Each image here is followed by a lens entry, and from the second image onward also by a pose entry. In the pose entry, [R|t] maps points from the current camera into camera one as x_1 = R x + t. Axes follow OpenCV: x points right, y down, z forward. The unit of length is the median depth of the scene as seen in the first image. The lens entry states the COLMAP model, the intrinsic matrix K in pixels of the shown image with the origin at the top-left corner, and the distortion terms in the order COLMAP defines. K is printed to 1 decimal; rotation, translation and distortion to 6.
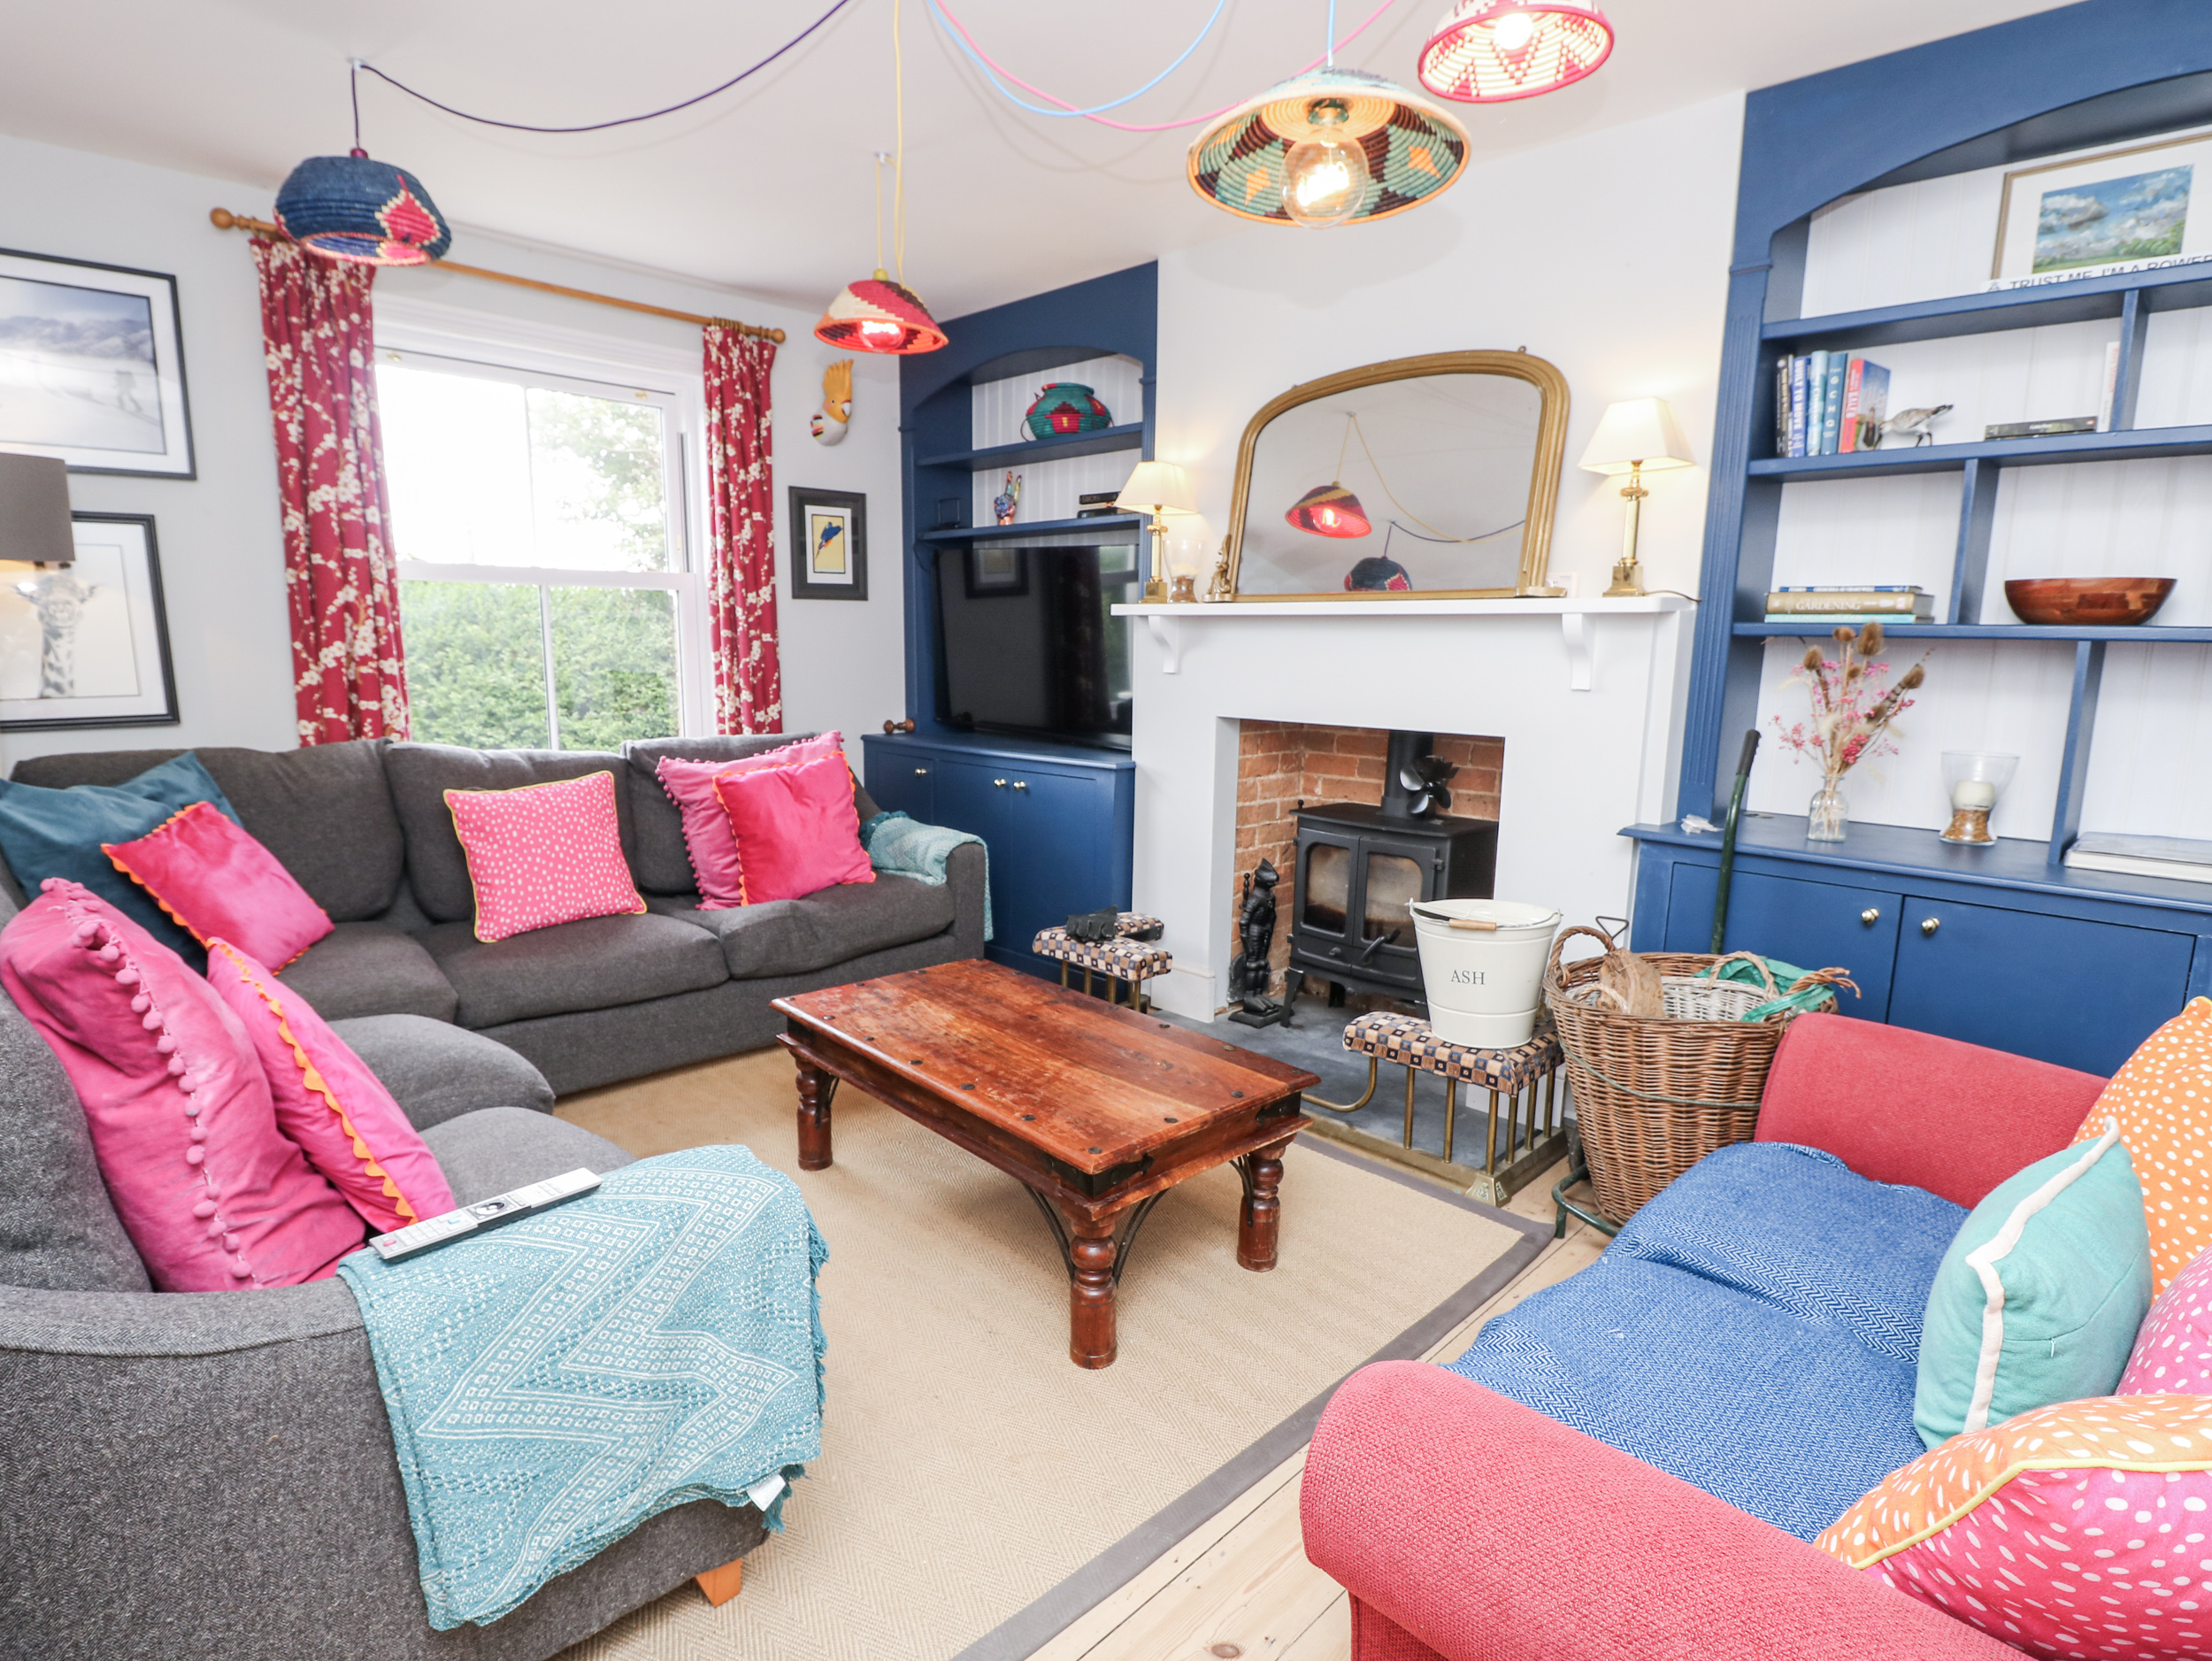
lens RADIAL K [[1152.2, 0, 1088.2], [0, 1152.2, 834.1], [0, 0, 1]] dist [0.002372, -0.015941]
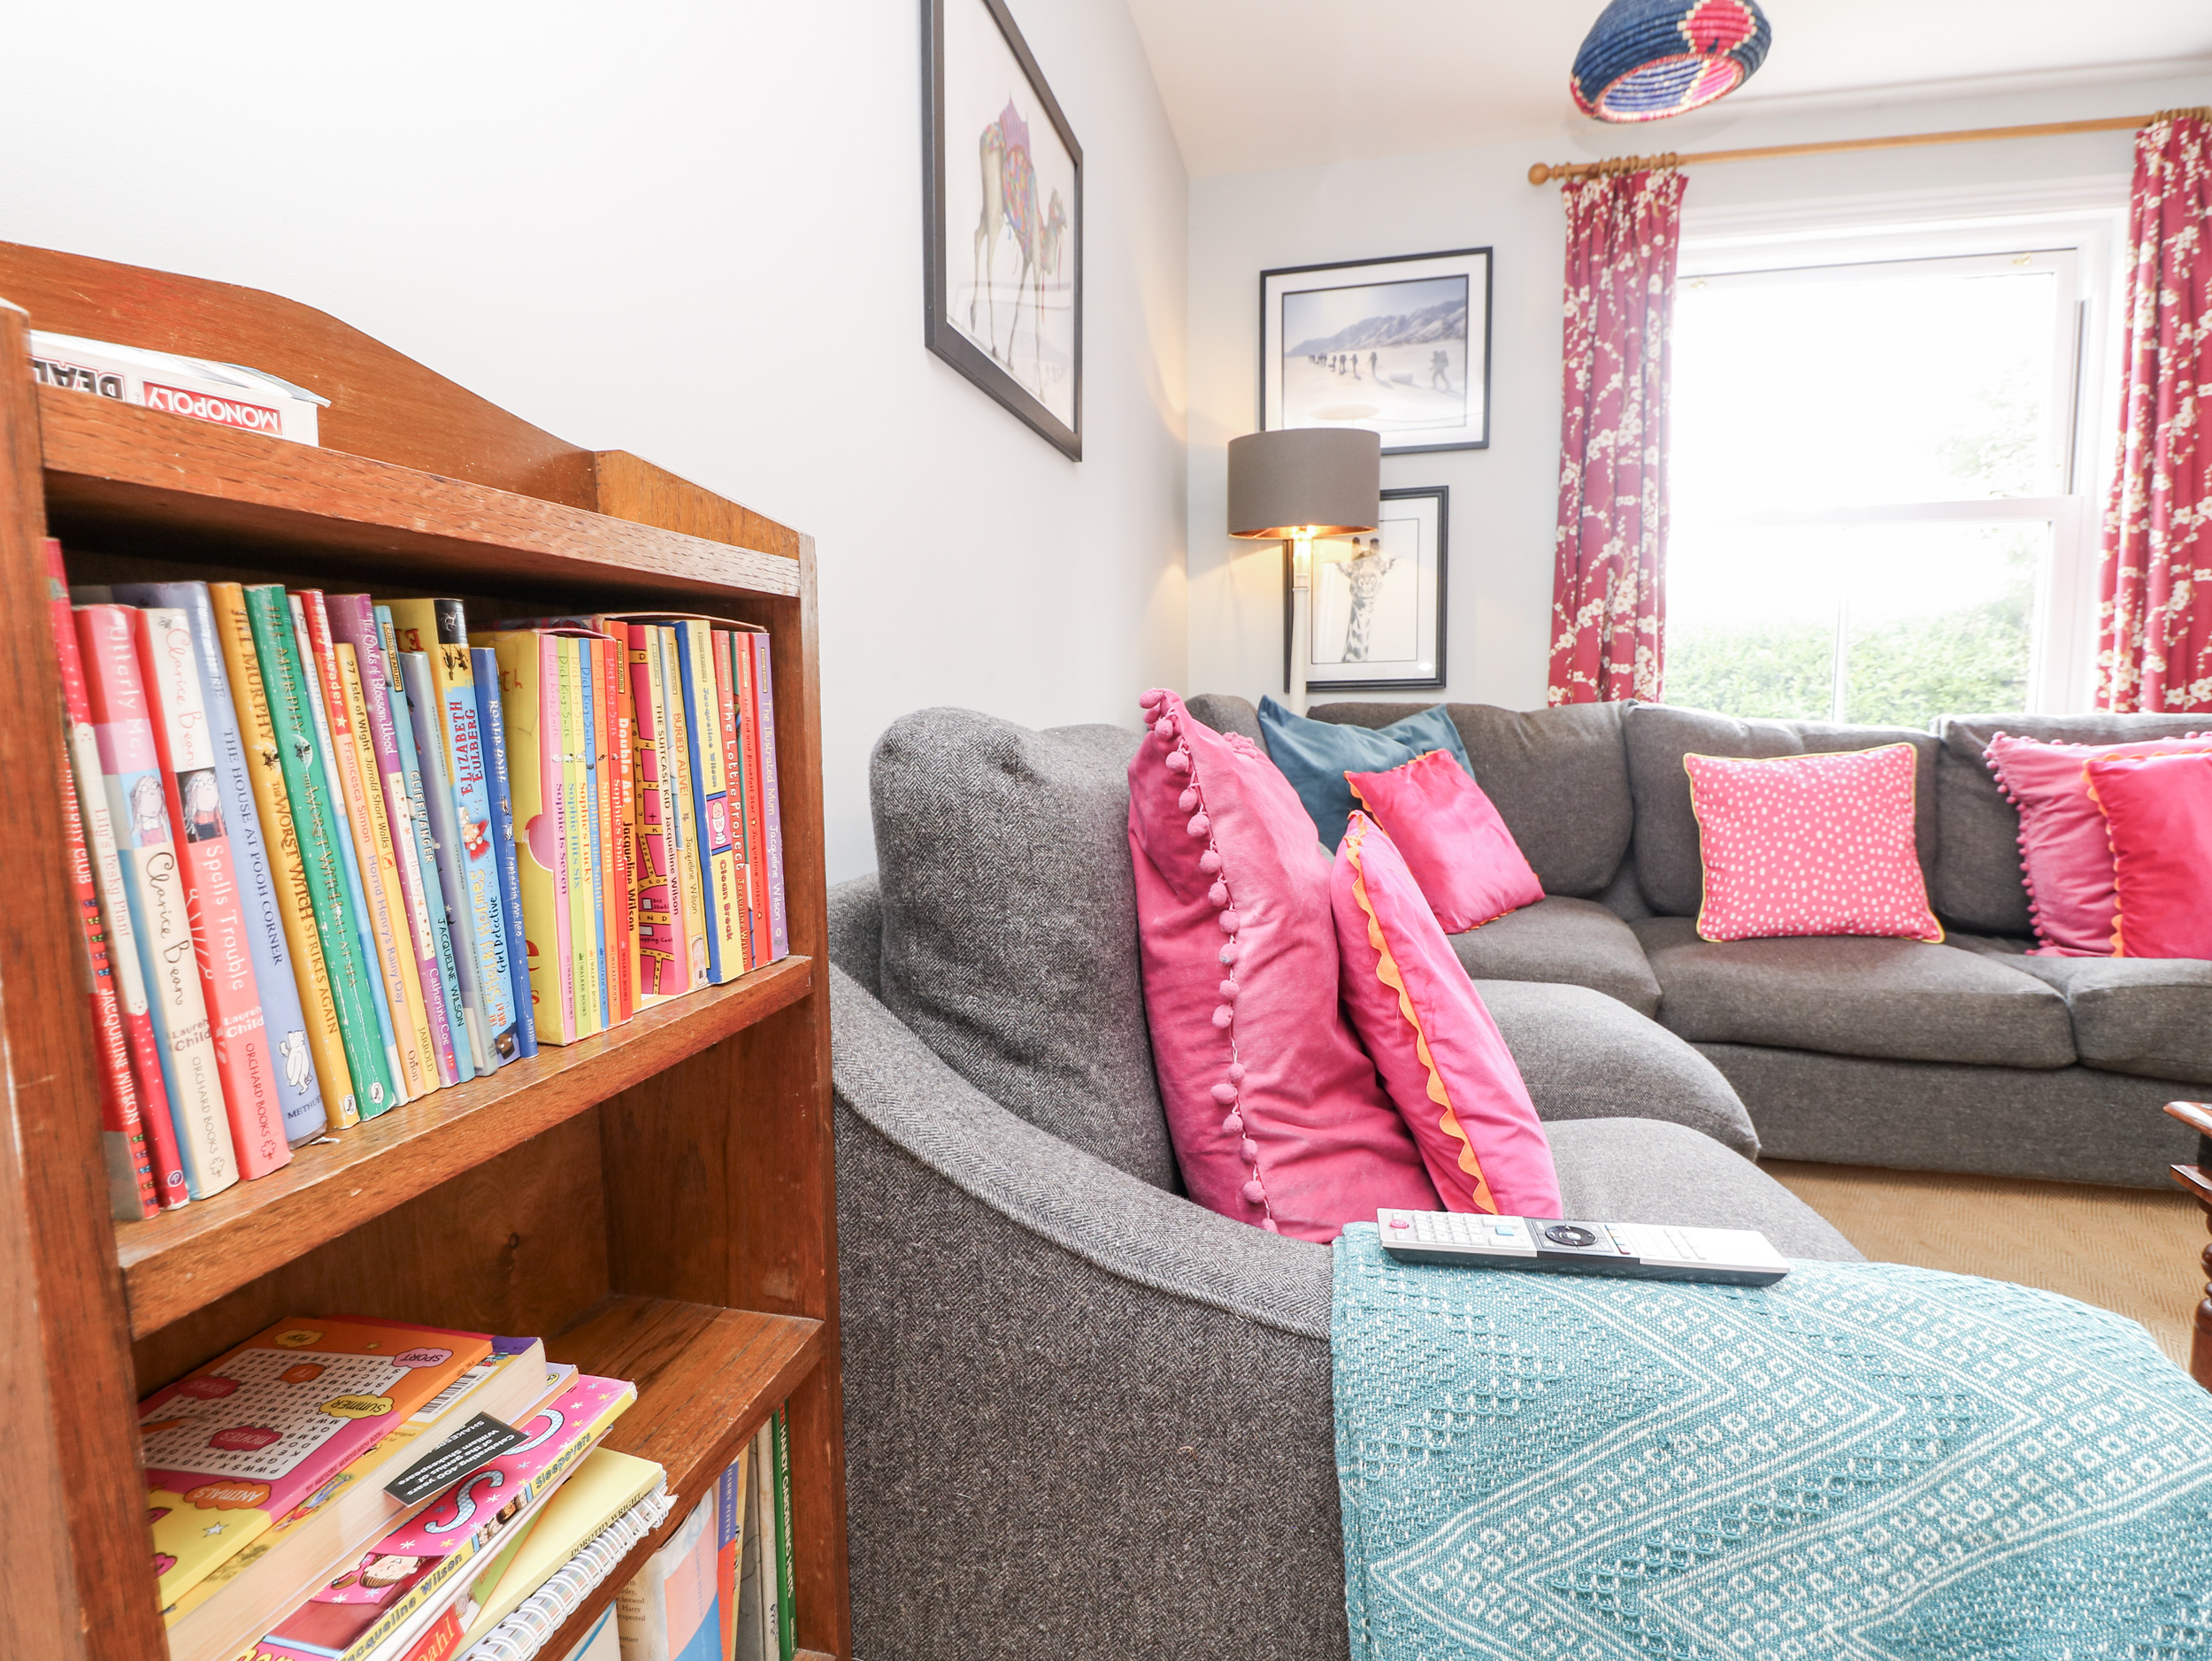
lens RADIAL K [[1152.2, 0, 1088.2], [0, 1152.2, 834.1], [0, 0, 1]] dist [0.002372, -0.015941]
pose [[0.525546, 0.079409, -0.847051, -0.074238], [-0.128320, 0.991643, 0.013349, 0.061826], [0.841032, 0.101678, 0.531344, 0.195116]]
